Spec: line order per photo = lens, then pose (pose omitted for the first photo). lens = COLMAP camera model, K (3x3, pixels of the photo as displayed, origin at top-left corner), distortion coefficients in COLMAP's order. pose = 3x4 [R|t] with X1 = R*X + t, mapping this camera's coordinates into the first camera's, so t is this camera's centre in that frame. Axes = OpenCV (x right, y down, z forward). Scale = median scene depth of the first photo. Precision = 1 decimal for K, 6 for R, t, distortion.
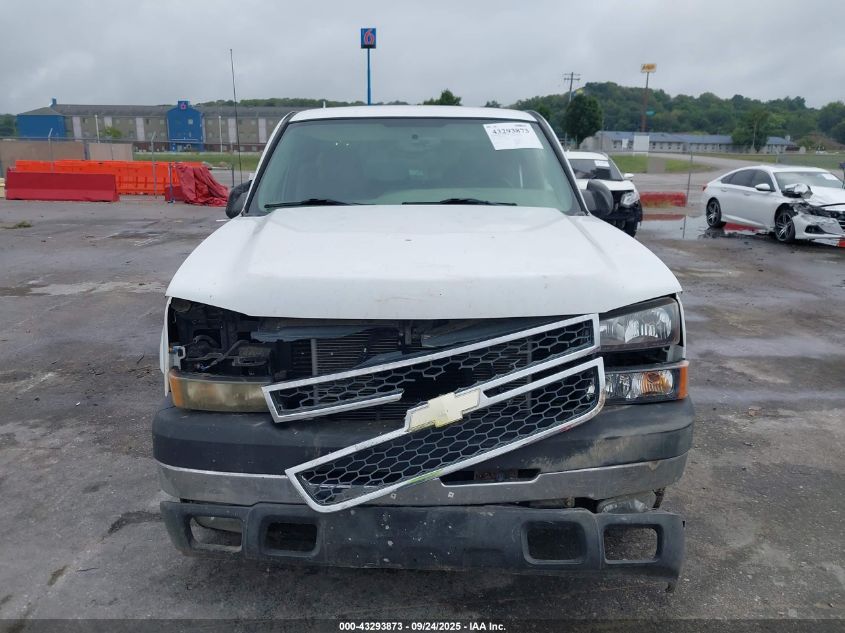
lens RADIAL K [[704.8, 0, 422.5], [0, 704.8, 316.5], [0, 0, 1]] dist [-0.005544, 0.009607]
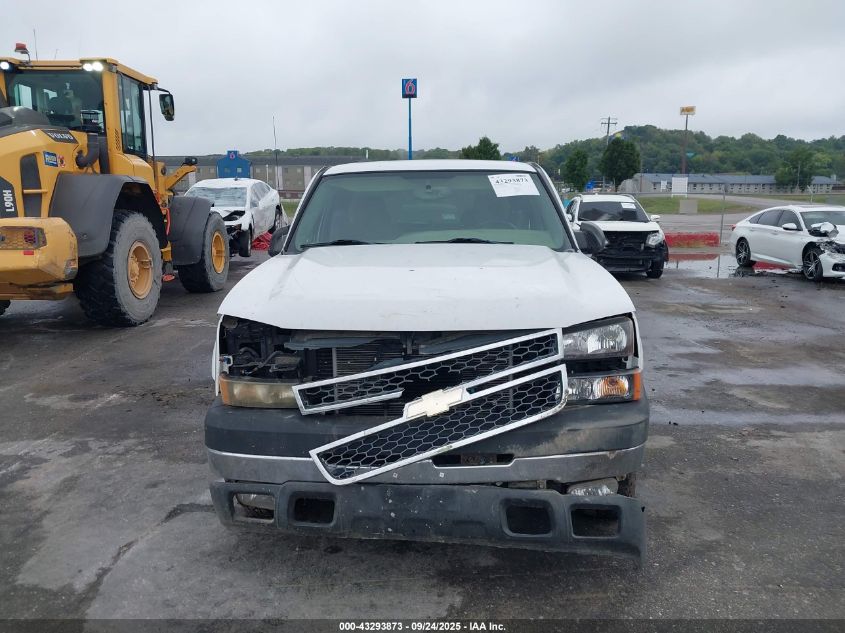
lens RADIAL K [[724.8, 0, 422.5], [0, 724.8, 316.5], [0, 0, 1]] dist [0.004673, -0.008703]
pose [[0.997781, -0.001939, -0.066558, 0.067190], [-0.002330, 0.997947, -0.064006, 0.042296], [0.066545, 0.064019, 0.995727, -0.208306]]
